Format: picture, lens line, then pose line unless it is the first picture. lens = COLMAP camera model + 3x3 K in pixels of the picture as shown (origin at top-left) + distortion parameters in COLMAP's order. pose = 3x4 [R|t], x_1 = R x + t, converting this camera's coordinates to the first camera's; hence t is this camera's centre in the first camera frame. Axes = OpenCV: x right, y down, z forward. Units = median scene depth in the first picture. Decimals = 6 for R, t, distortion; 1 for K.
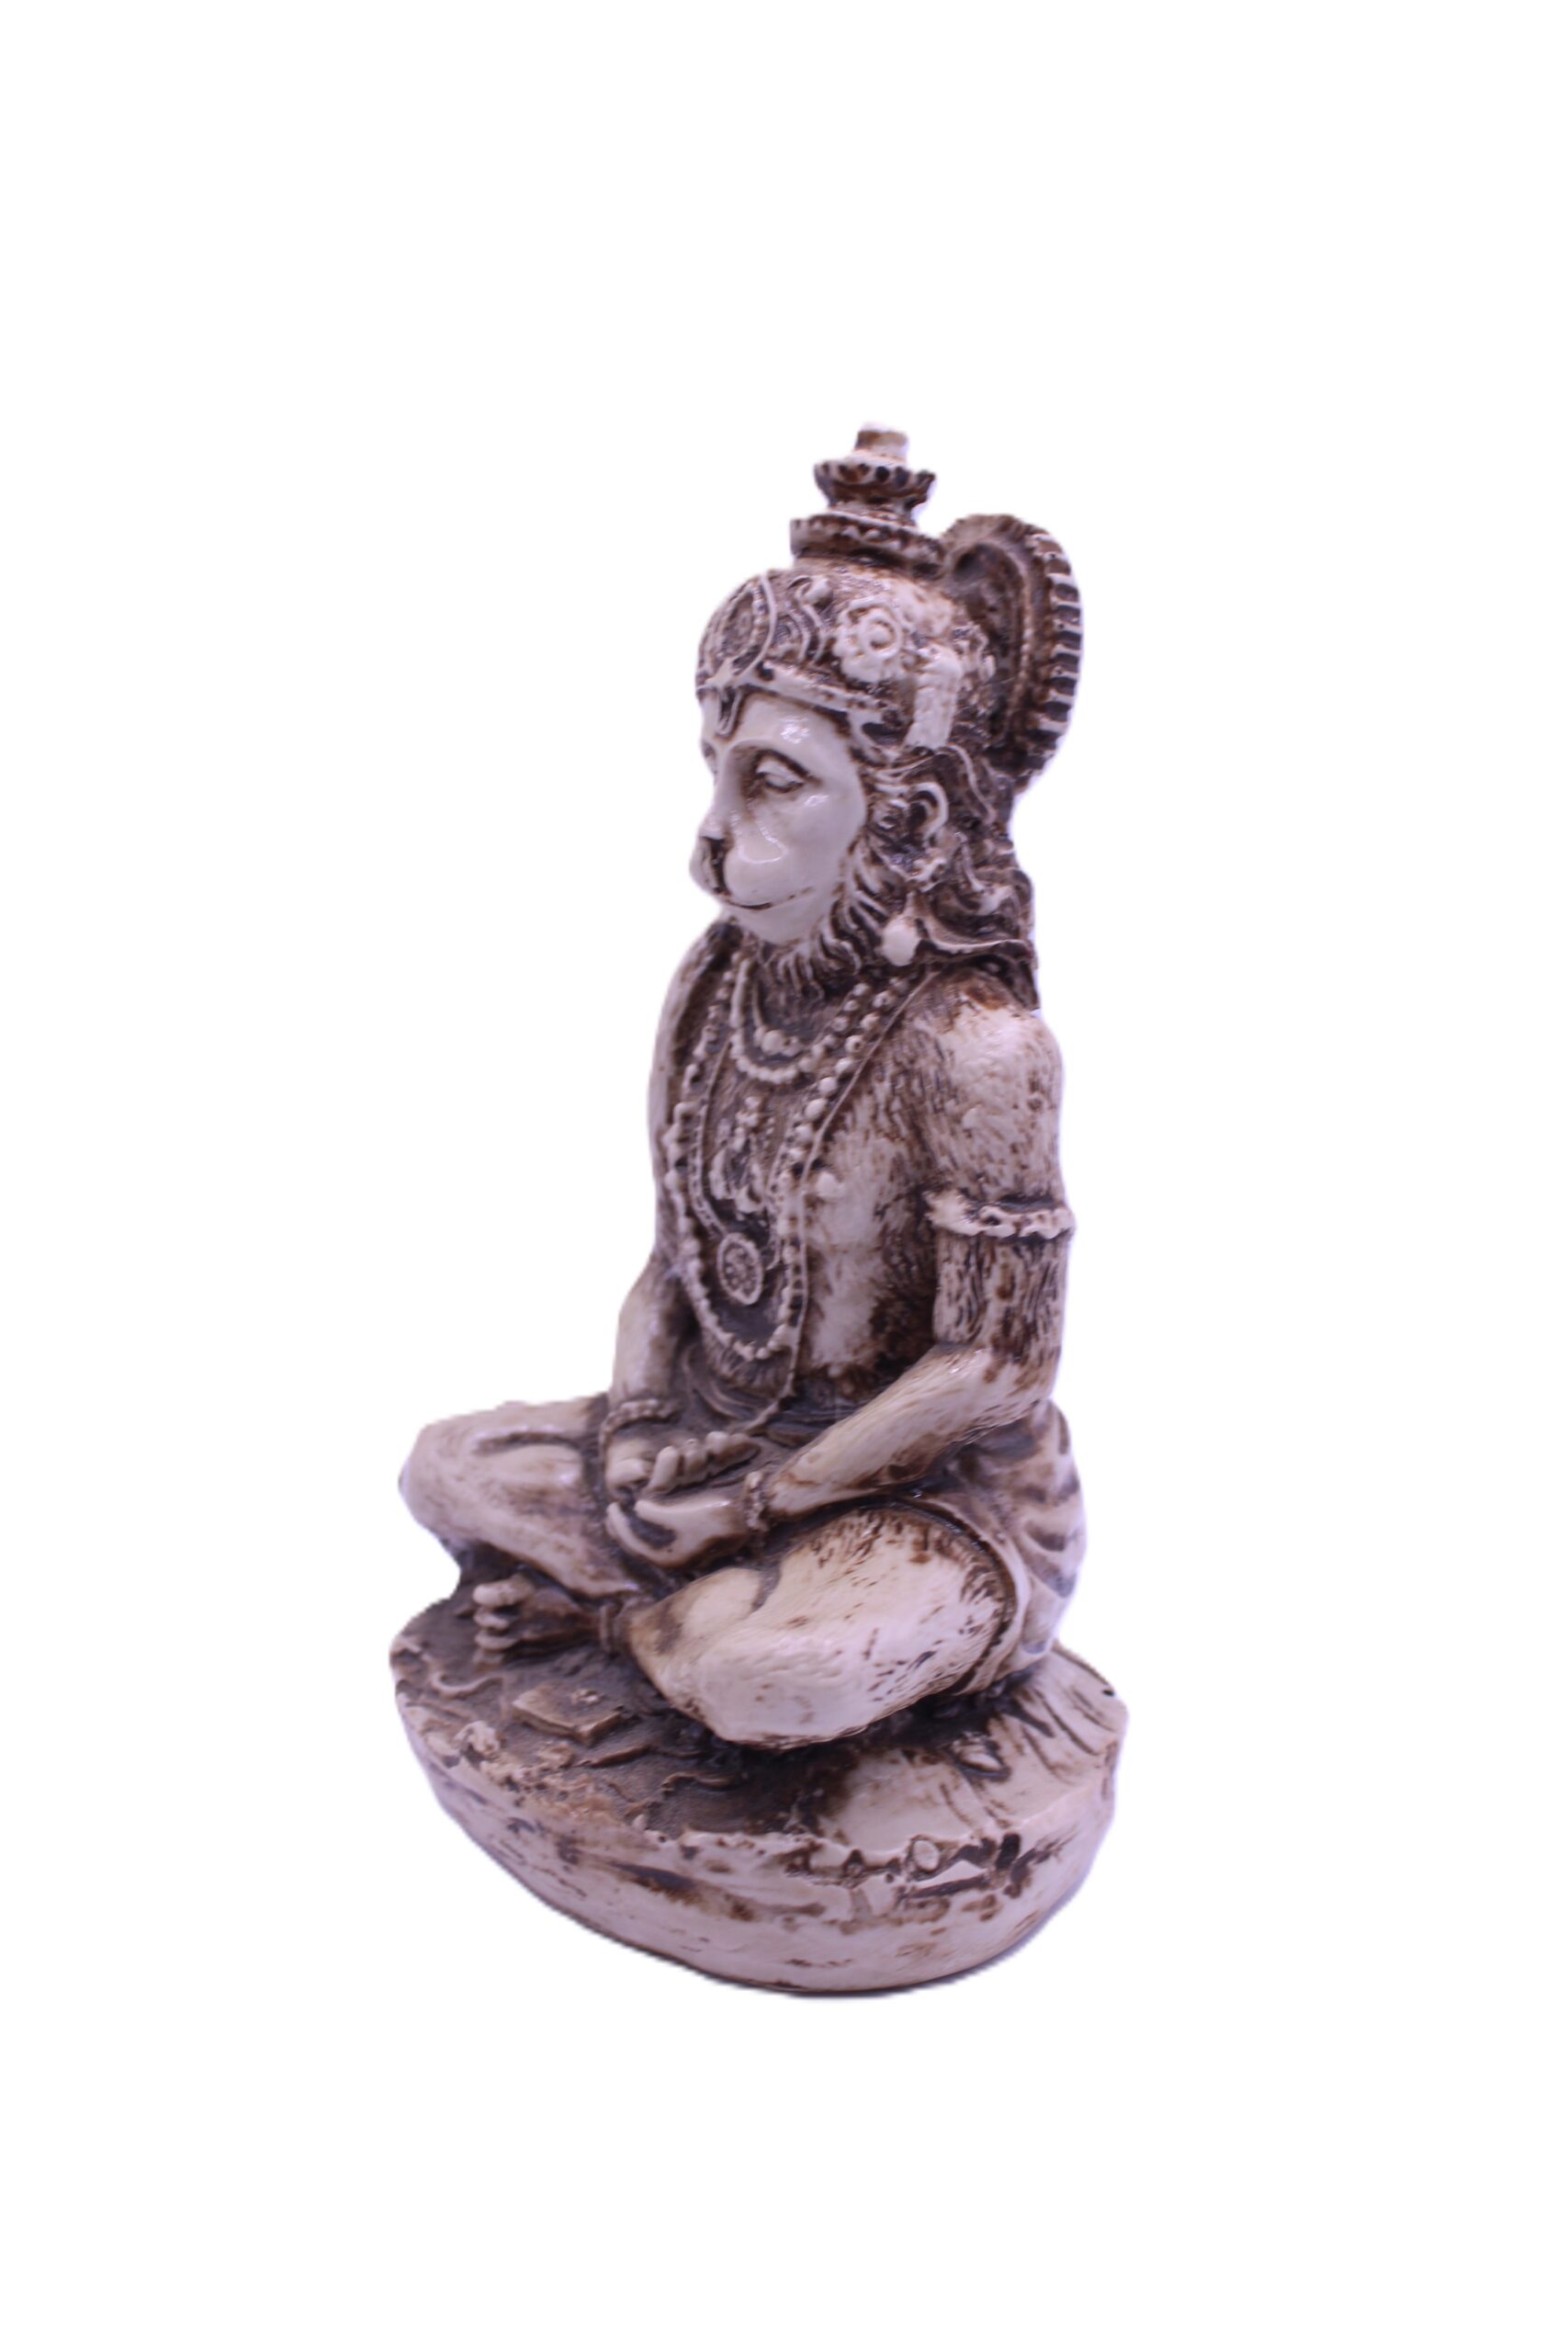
lens RADIAL K [[2613.9, 0, 784.0], [0, 2613.9, 1176.0], [0, 0, 1]] dist [-0.110041, 0.003658]
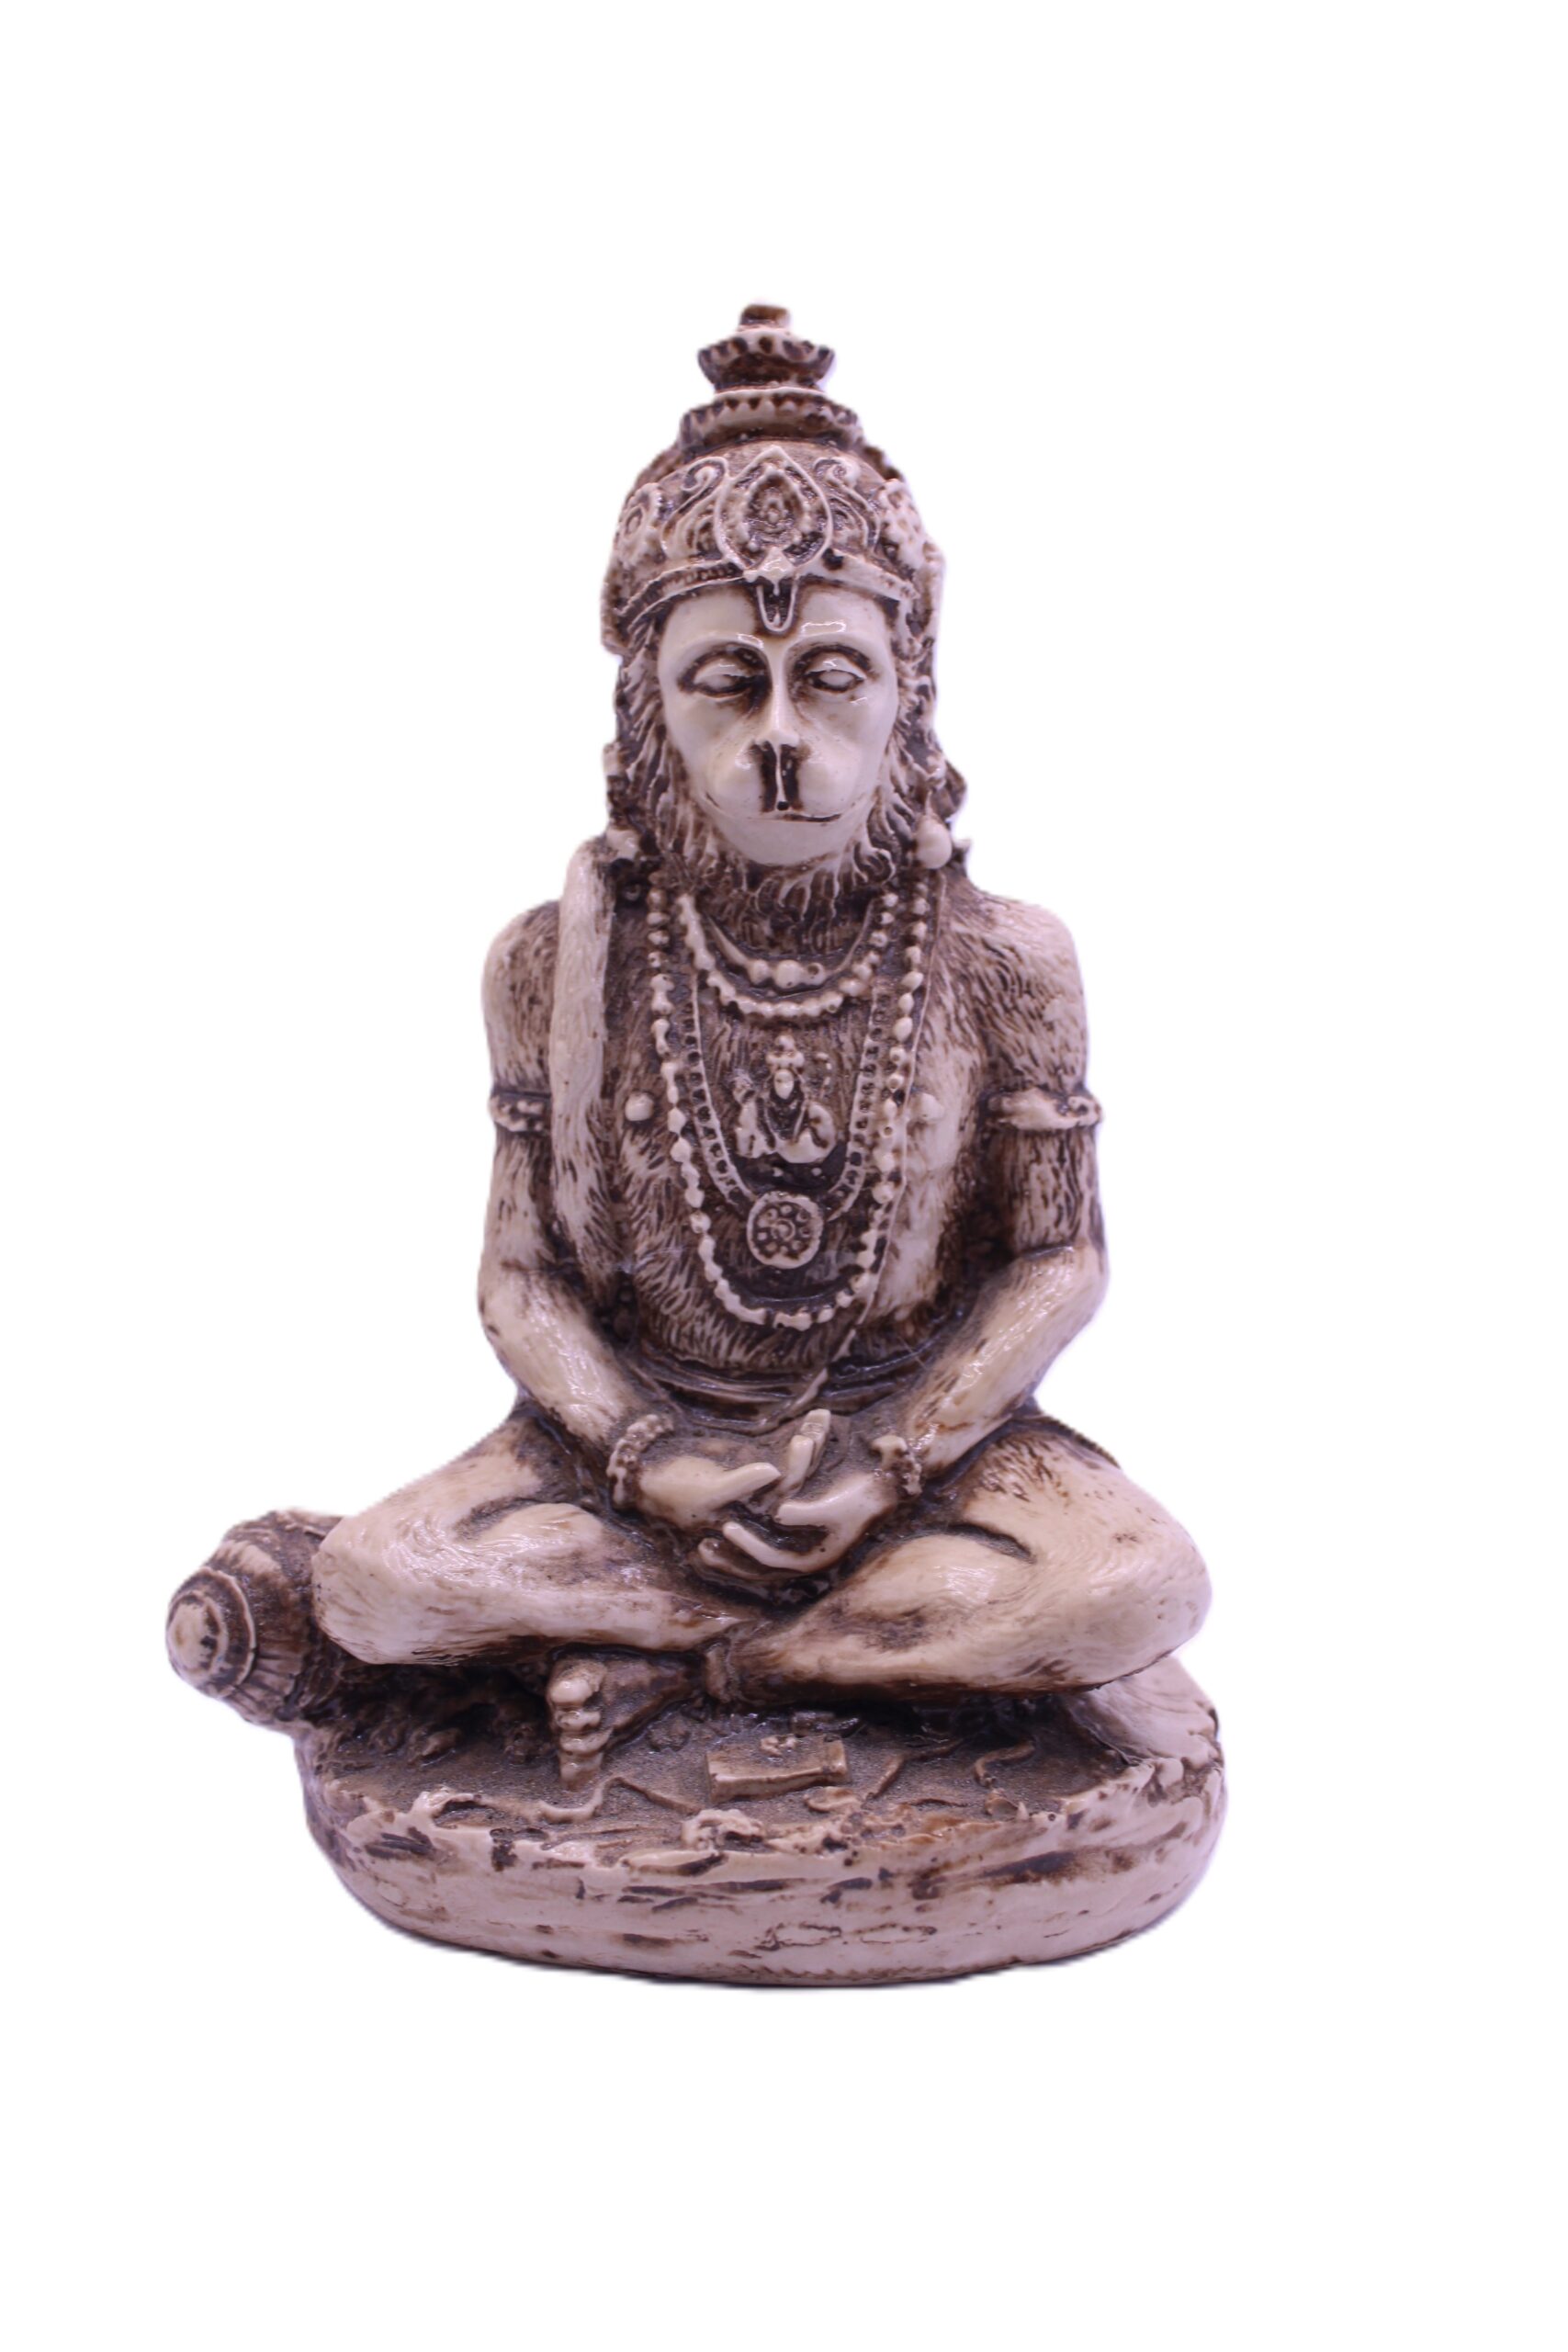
lens RADIAL K [[2949.1, 0, 784.0], [0, 2949.1, 1176.0], [0, 0, 1]] dist [-0.091655, -0.002136]
pose [[0.638771, -0.163494, 0.751826, -0.821443], [0.193664, 0.979866, 0.048543, -0.033756], [-0.744625, 0.114594, 0.657573, 0.351089]]
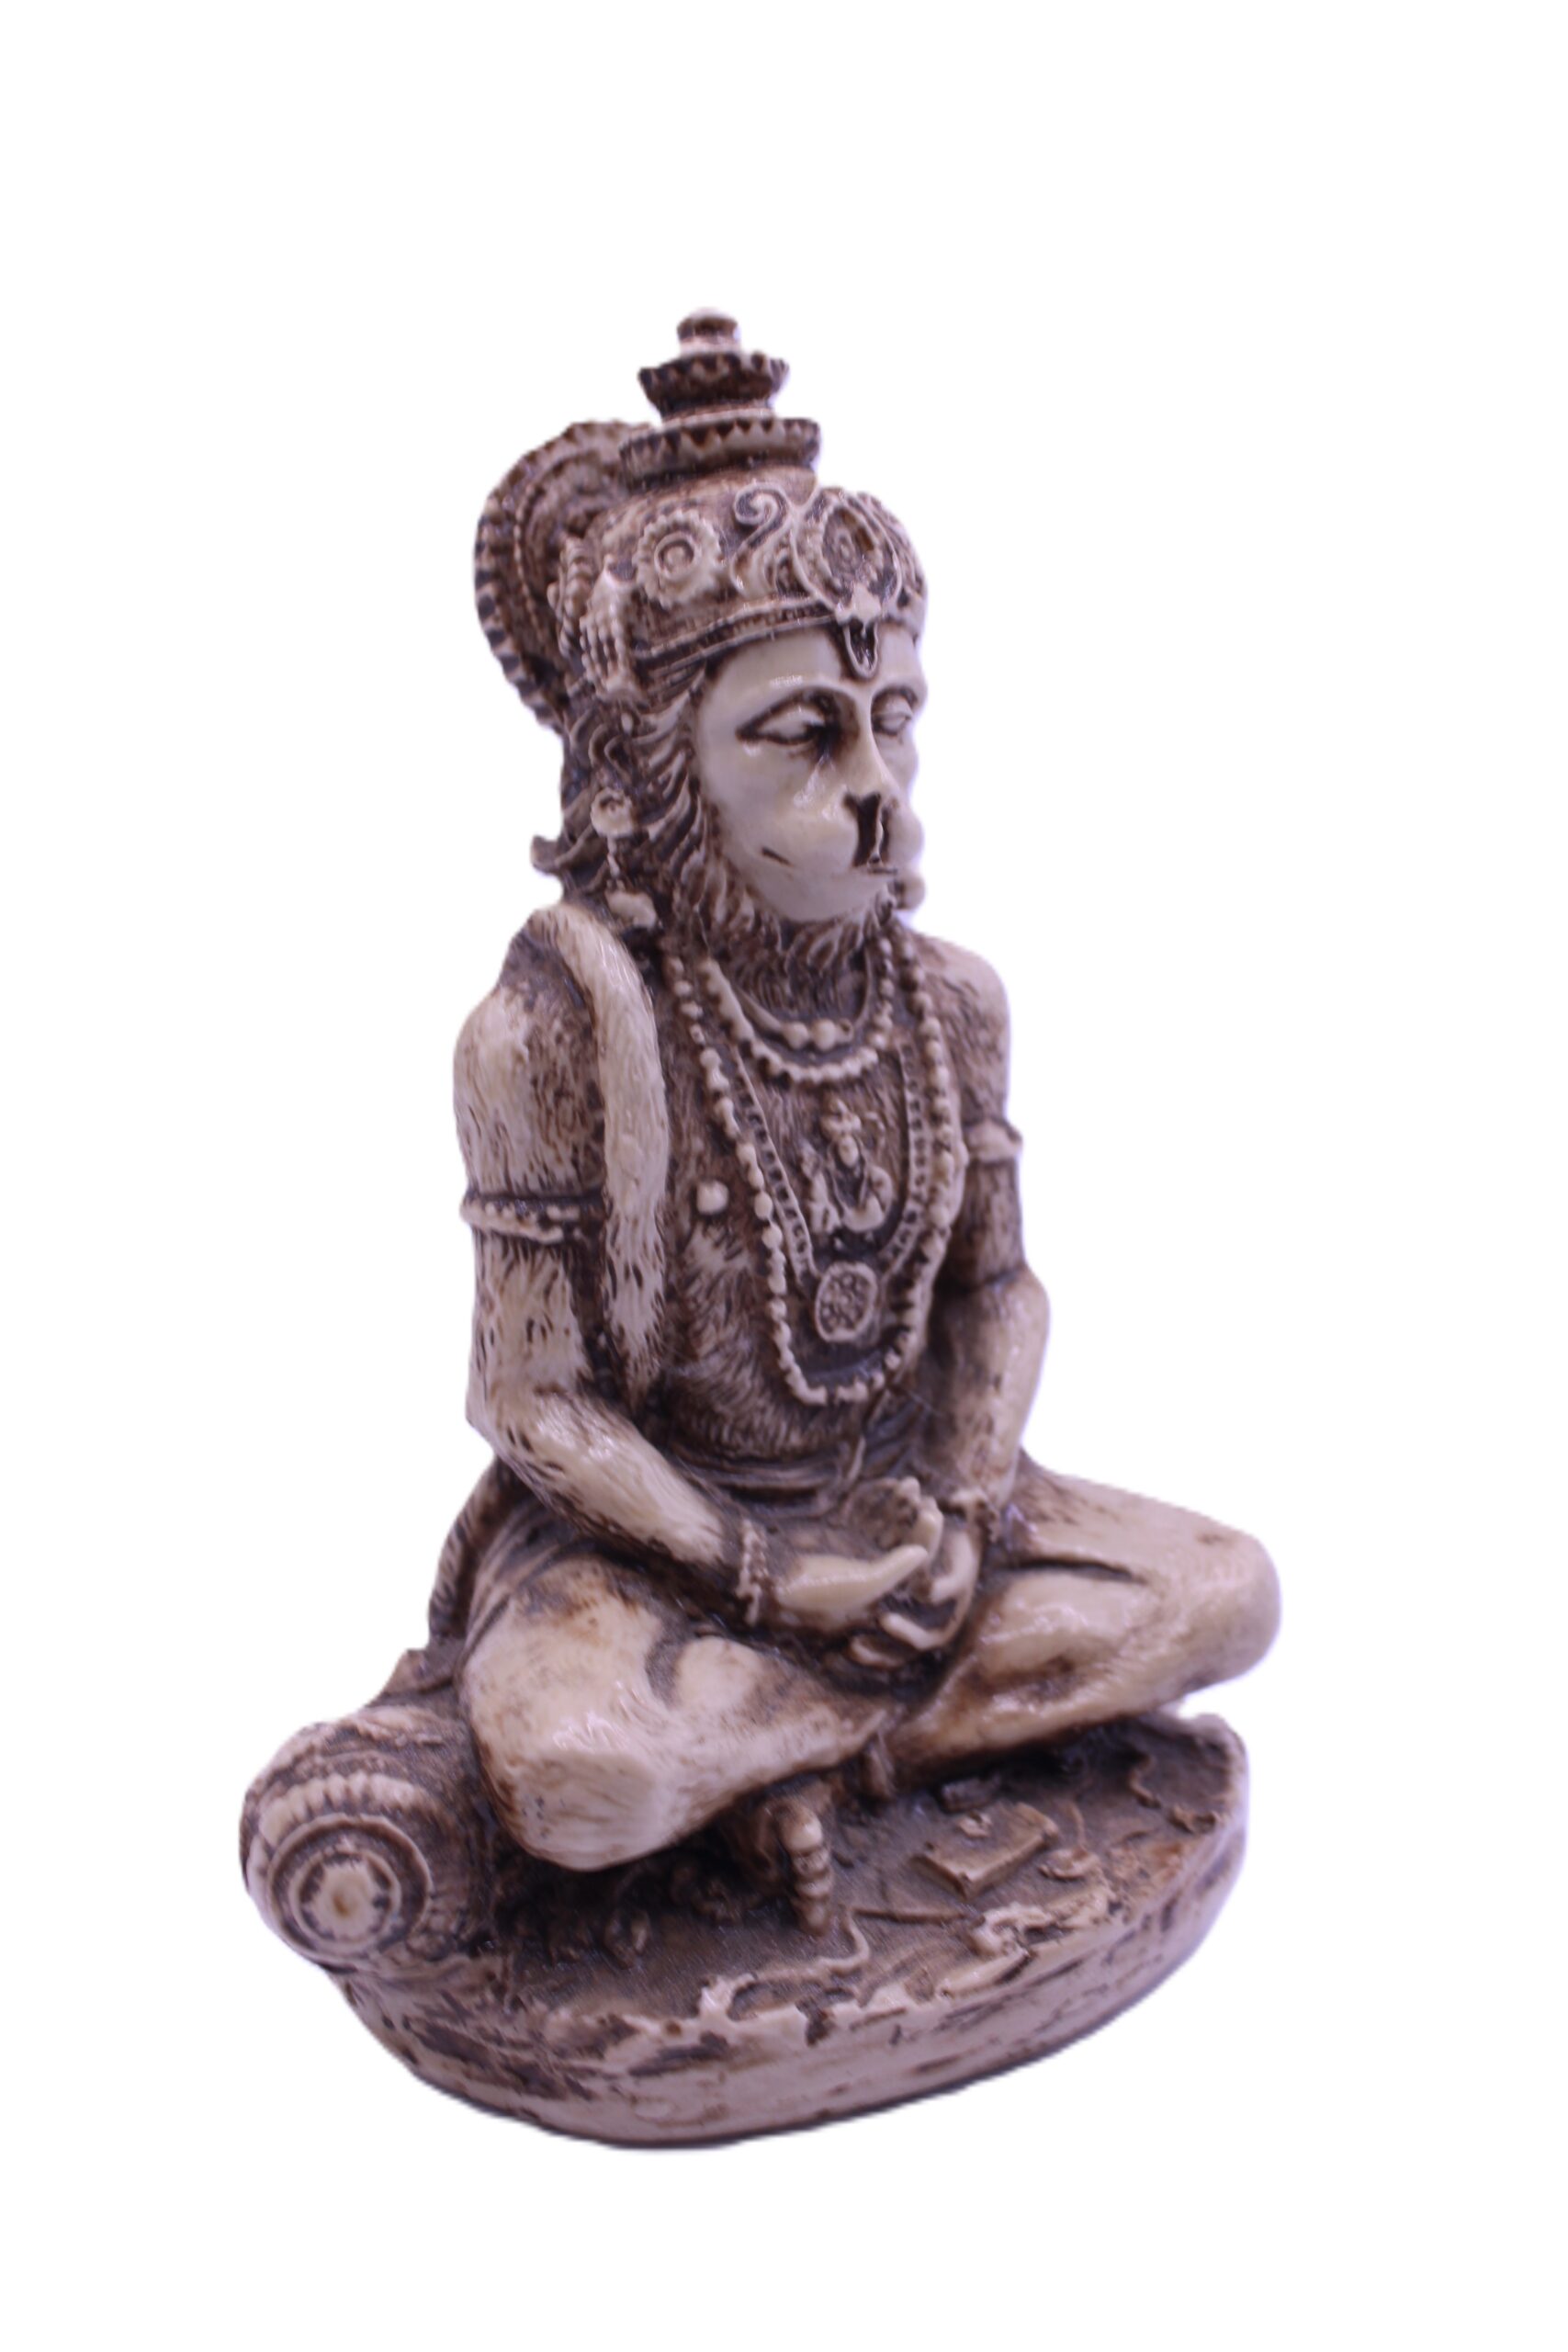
lens RADIAL K [[2613.9, 0, 784.0], [0, 2613.9, 1176.0], [0, 0, 1]] dist [-0.110041, 0.003658]
pose [[0.032069, -0.248858, 0.968009, -0.885330], [0.234385, 0.943373, 0.234759, -0.221518], [-0.971615, 0.219358, 0.088581, 0.989795]]
